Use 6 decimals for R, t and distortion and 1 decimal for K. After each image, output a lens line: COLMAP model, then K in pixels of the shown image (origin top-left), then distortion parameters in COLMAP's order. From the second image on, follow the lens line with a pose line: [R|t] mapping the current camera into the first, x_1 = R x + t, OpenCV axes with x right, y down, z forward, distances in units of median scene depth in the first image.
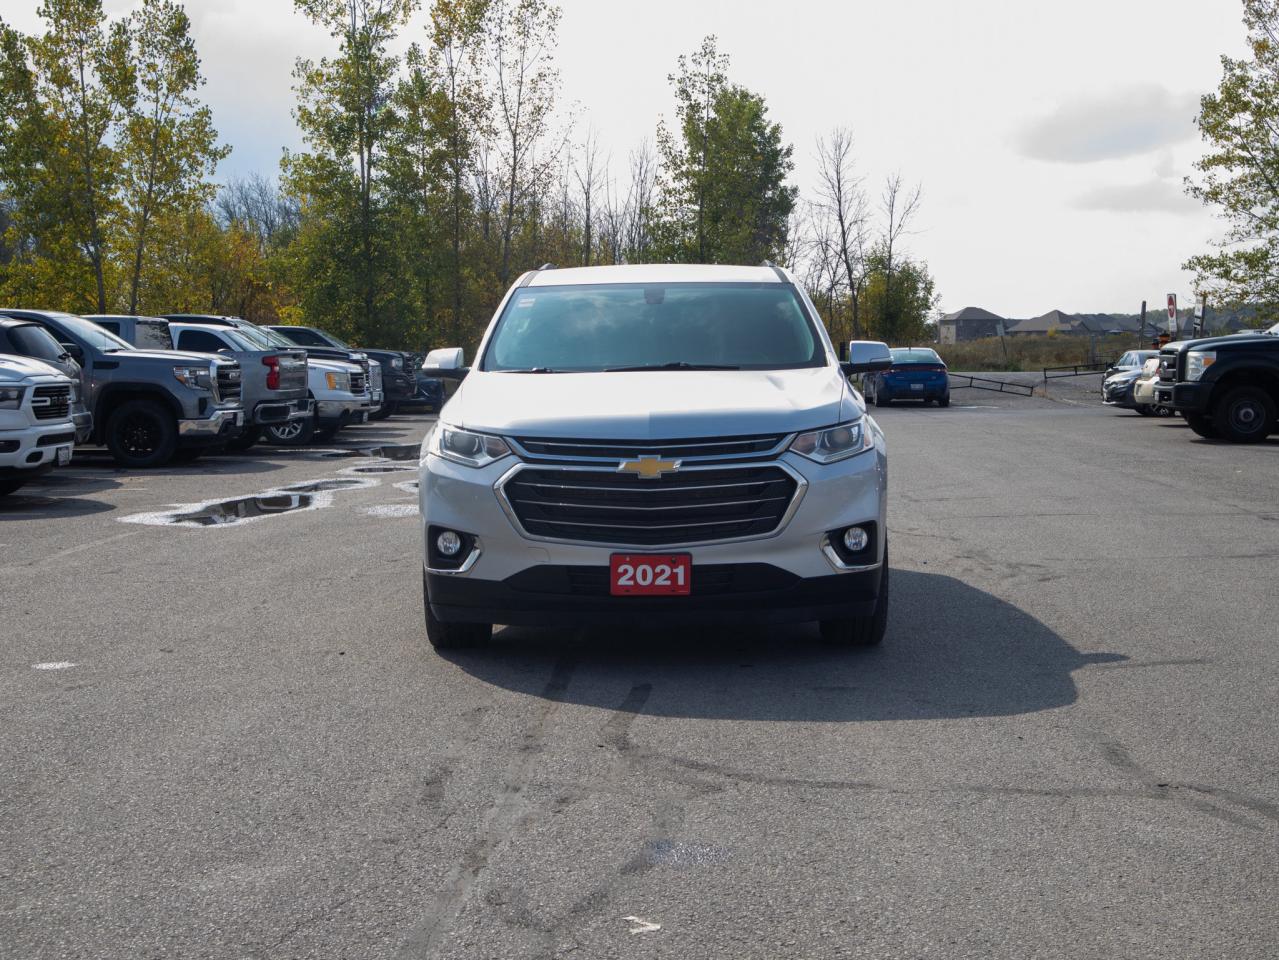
lens RADIAL K [[2027.4, 0, 639.5], [0, 2027.4, 480.0], [0, 0, 1]] dist [0.016464, 0.078331]
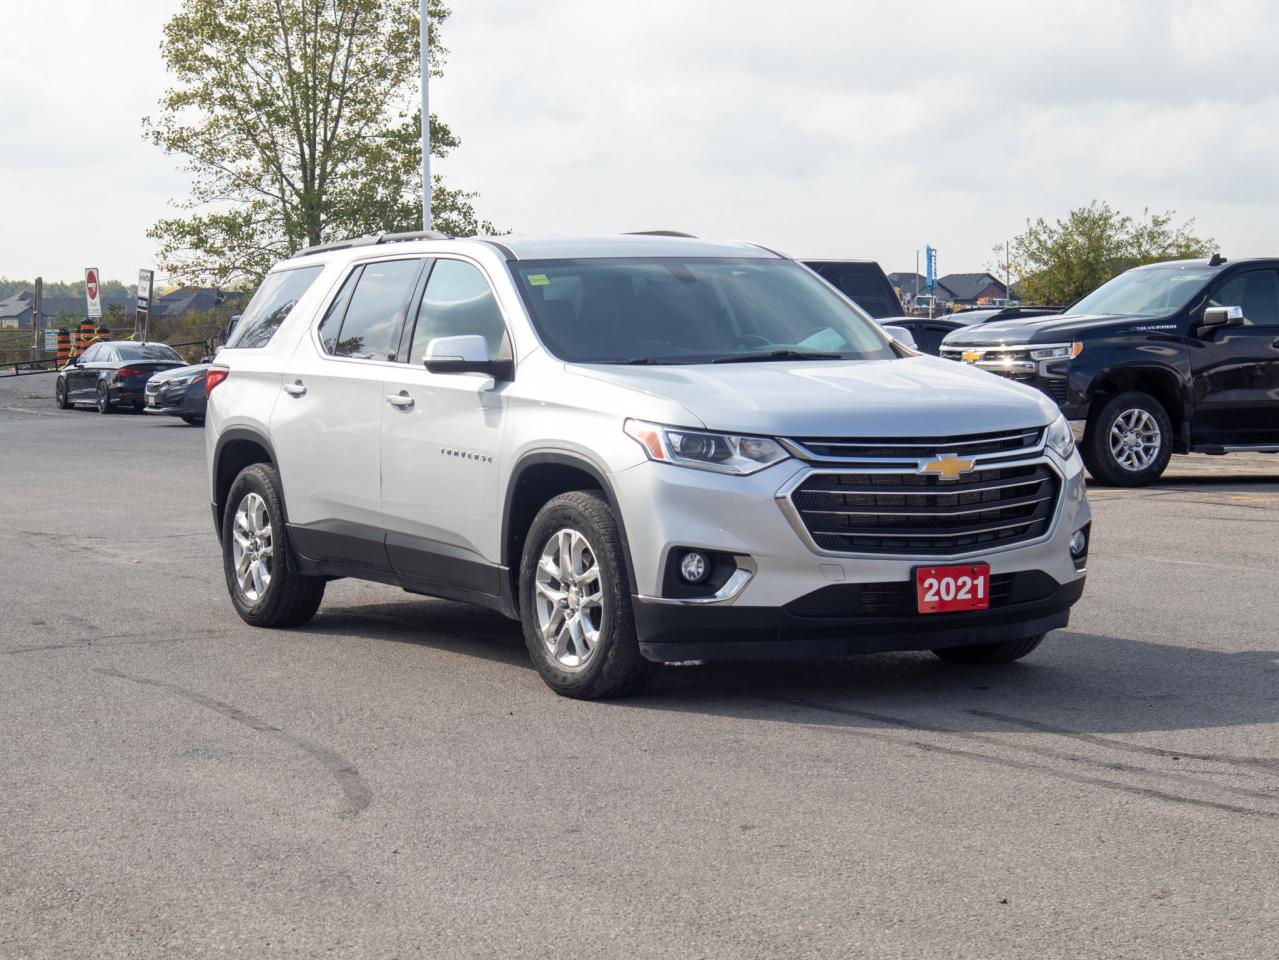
lens RADIAL K [[2793.0, 0, 639.5], [0, 2793.0, 480.0], [0, 0, 1]] dist [-0.049019, 0.003649]
pose [[0.844852, -0.028573, 0.534236, -0.144759], [0.036434, 0.999327, -0.004170, -0.000125], [-0.533758, 0.022987, 0.845325, 0.007085]]
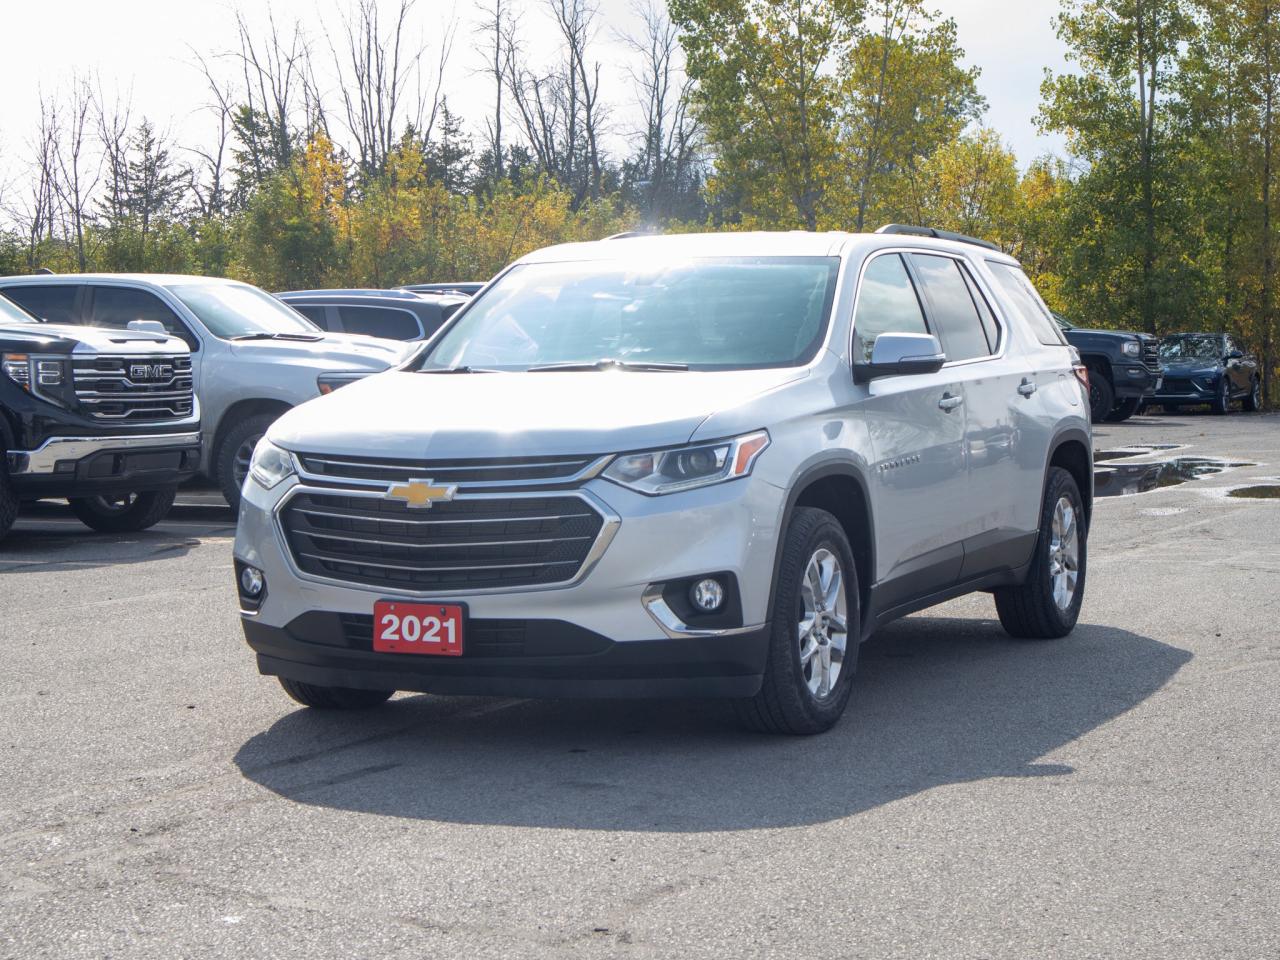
lens RADIAL K [[2654.7, 0, 640.0], [0, 2654.7, 480.0], [0, 0, 1]] dist [0.013420, -0.273130]
pose [[0.924614, 0.023224, -0.380197, 0.091567], [-0.025634, 0.999671, -0.001274, -0.002390], [0.380042, 0.010924, 0.924905, 0.012230]]
